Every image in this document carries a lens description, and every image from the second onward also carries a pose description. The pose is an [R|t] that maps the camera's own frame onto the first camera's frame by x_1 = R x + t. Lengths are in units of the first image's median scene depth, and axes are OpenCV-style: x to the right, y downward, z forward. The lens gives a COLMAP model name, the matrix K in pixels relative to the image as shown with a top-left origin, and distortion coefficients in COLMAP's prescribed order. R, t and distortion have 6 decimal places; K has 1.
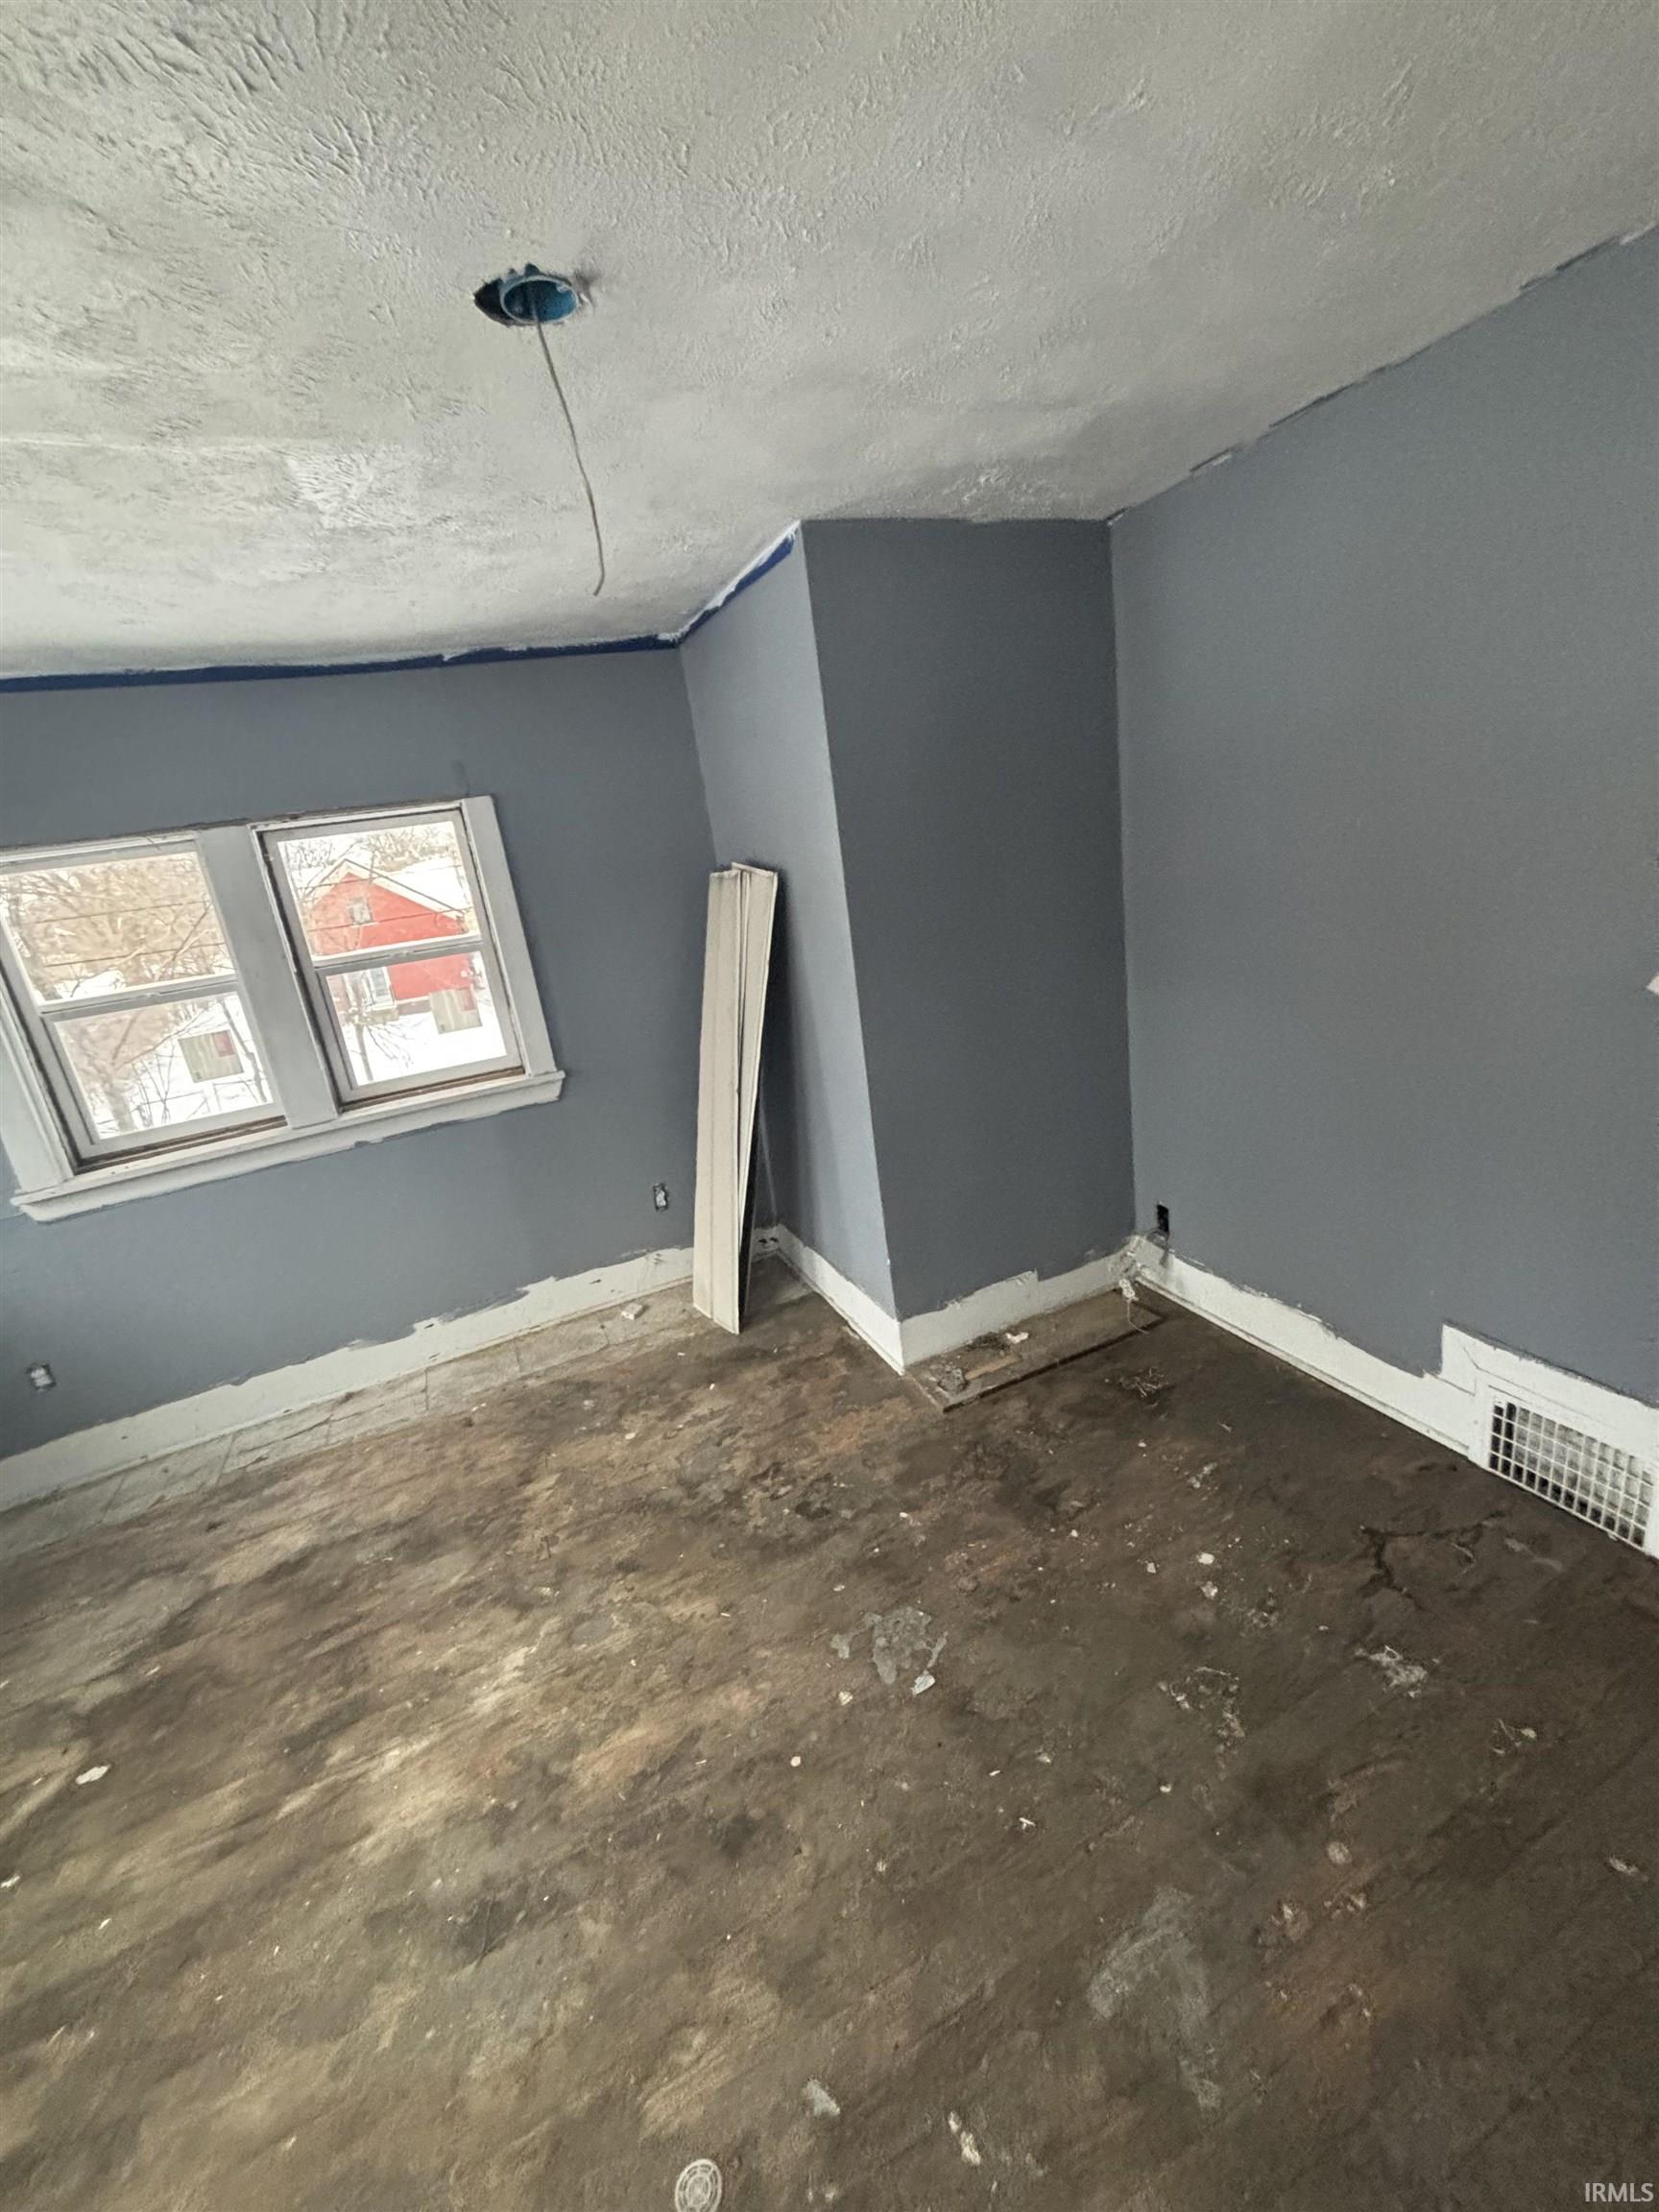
lens RADIAL K [[880.1, 0, 821.4], [0, 880.1, 1107.1], [0, 0, 1]] dist [0.003337, 0.000380]
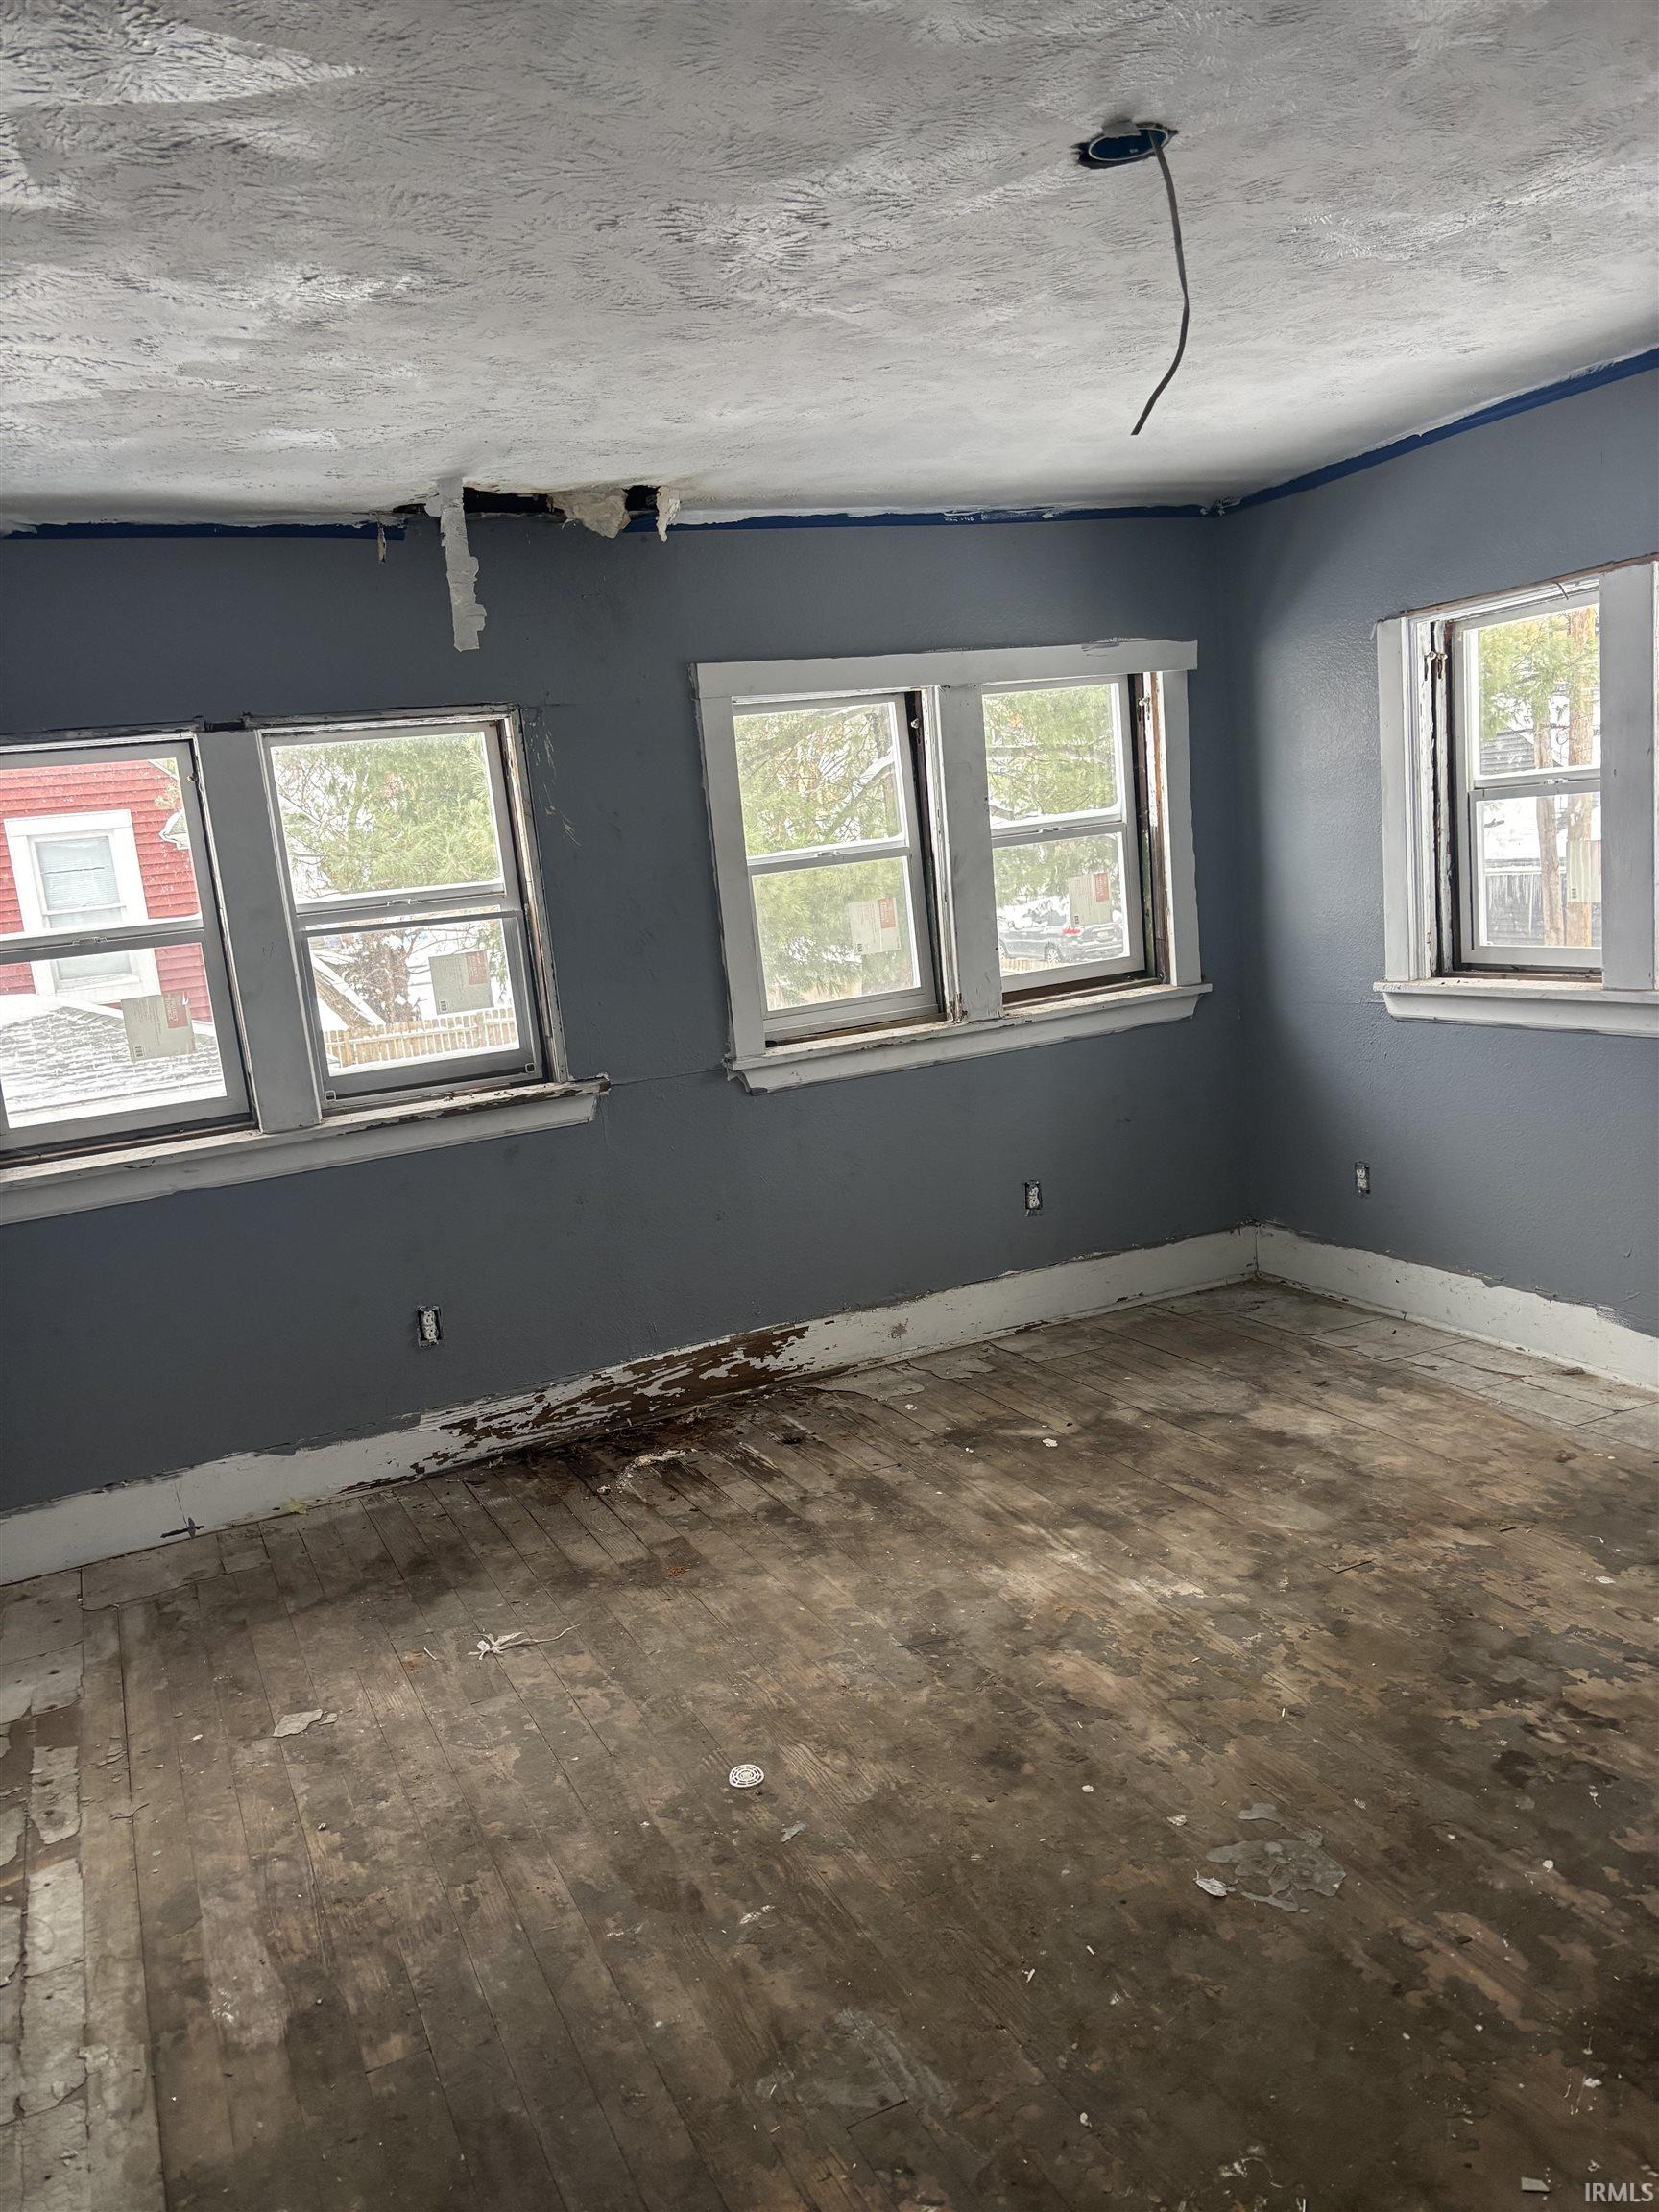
lens RADIAL K [[1681.1, 0, 824.3], [0, 1681.1, 1110.5], [0, 0, 1]] dist [-0.002237, 0.000882]
pose [[0.004749, 0.294824, -0.955540, 0.981977], [-0.191556, 0.938123, 0.288499, -0.204531], [0.981470, 0.181669, 0.060931, 0.409492]]
